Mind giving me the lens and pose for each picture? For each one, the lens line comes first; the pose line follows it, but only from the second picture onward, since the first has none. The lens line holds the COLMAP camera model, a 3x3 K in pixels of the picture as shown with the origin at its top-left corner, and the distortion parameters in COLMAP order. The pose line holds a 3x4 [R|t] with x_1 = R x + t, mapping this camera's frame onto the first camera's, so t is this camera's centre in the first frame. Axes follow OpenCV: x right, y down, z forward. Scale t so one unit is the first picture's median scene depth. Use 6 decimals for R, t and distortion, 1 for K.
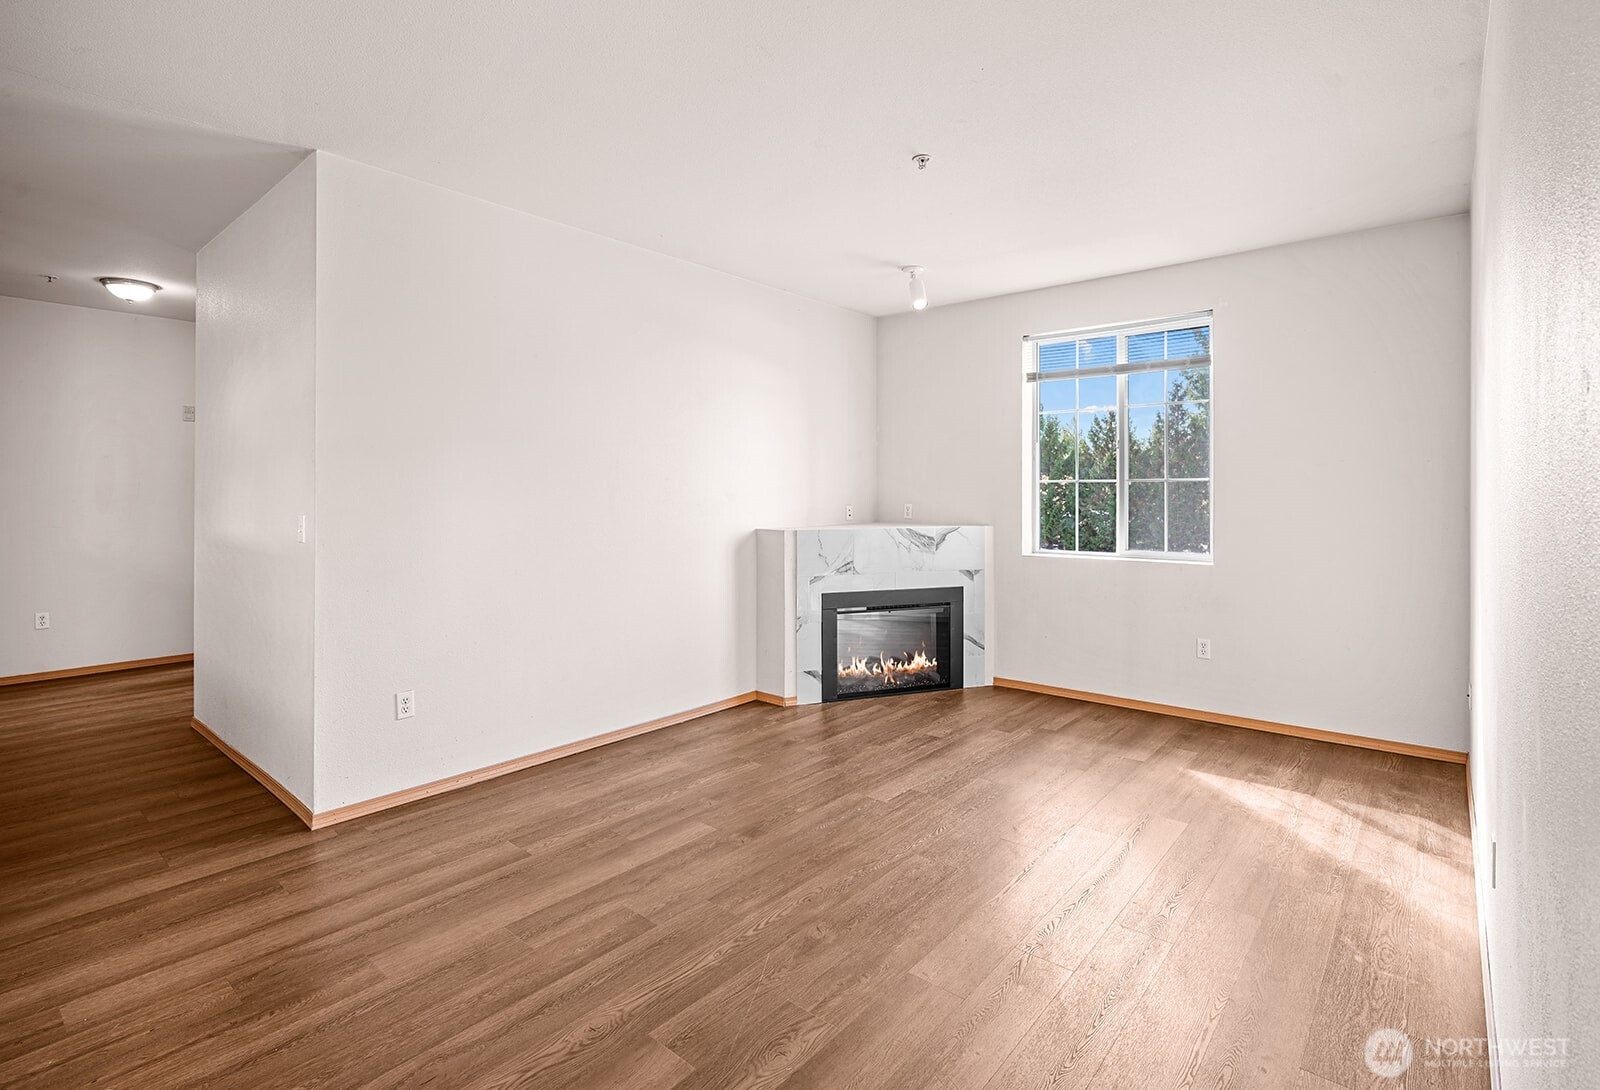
lens RADIAL K [[723.5, 0, 836.9], [0, 723.5, 529.4], [0, 0, 1]] dist [-0.004734, -0.000481]
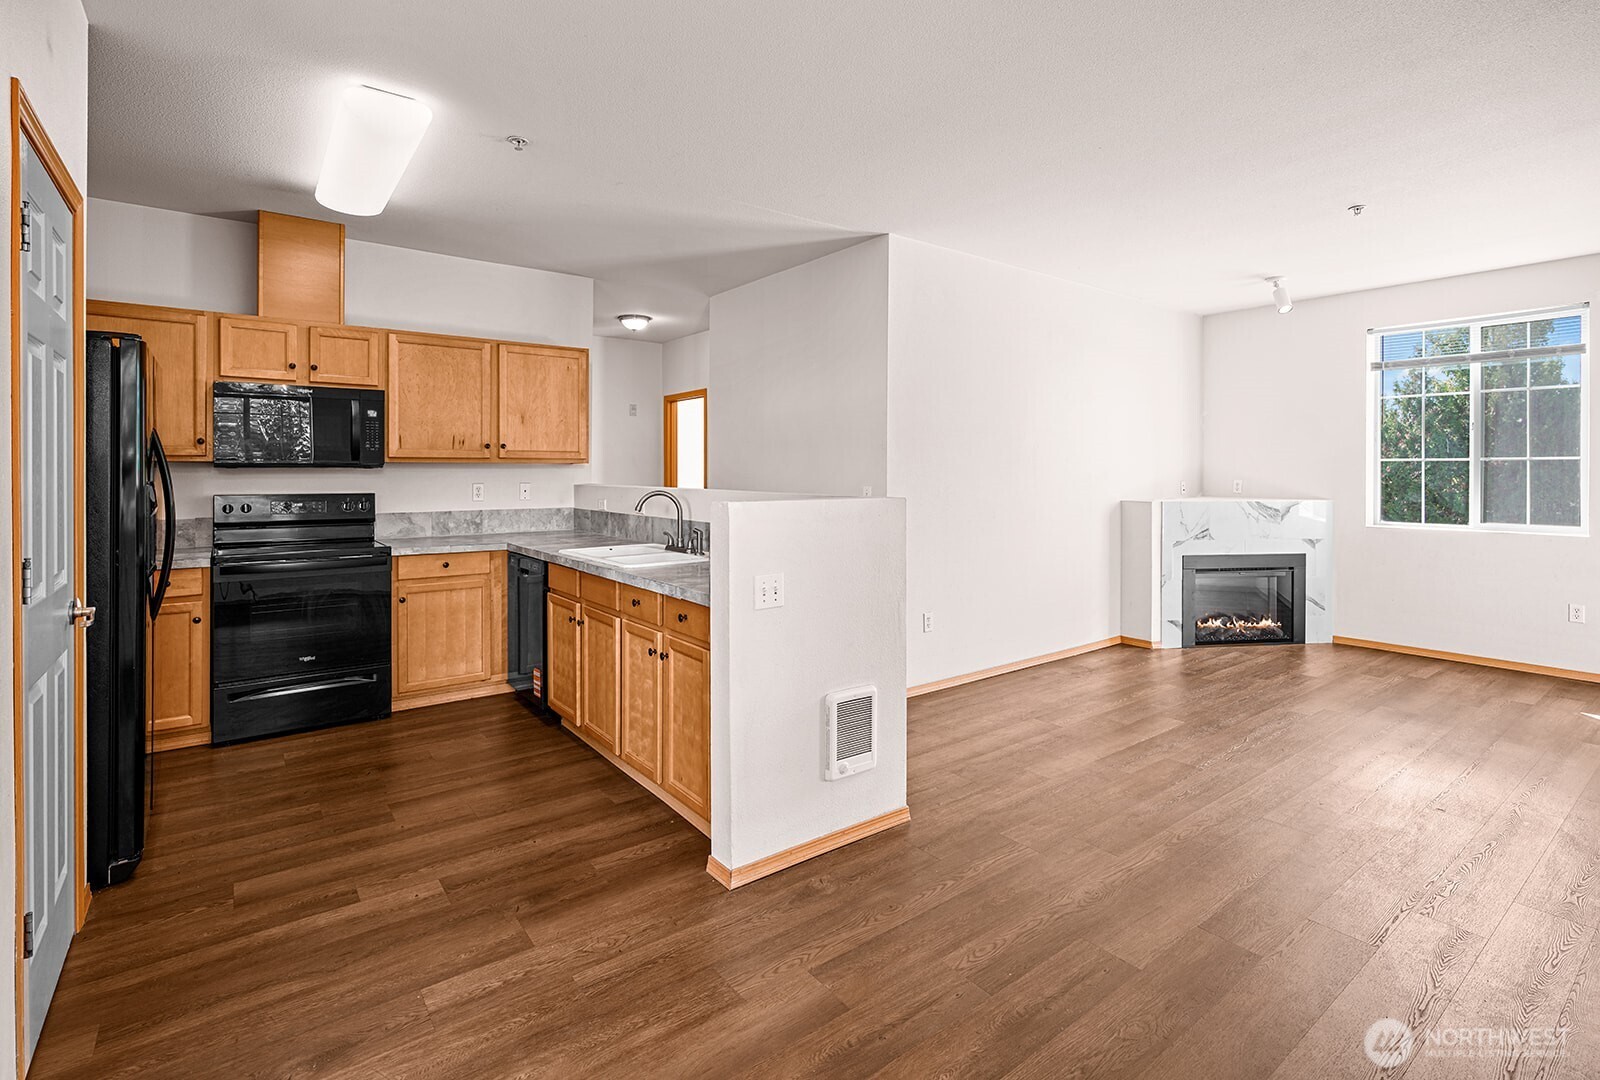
lens RADIAL K [[742.8, 0, 795.7], [0, 742.8, 503.3], [0, 0, 1]] dist [-0.009158, 0.002352]
pose [[0.975942, 0.010956, -0.217754, -0.366227], [-0.012470, 0.999907, -0.005582, 0.017841], [0.217673, 0.008163, 0.975988, -0.312403]]
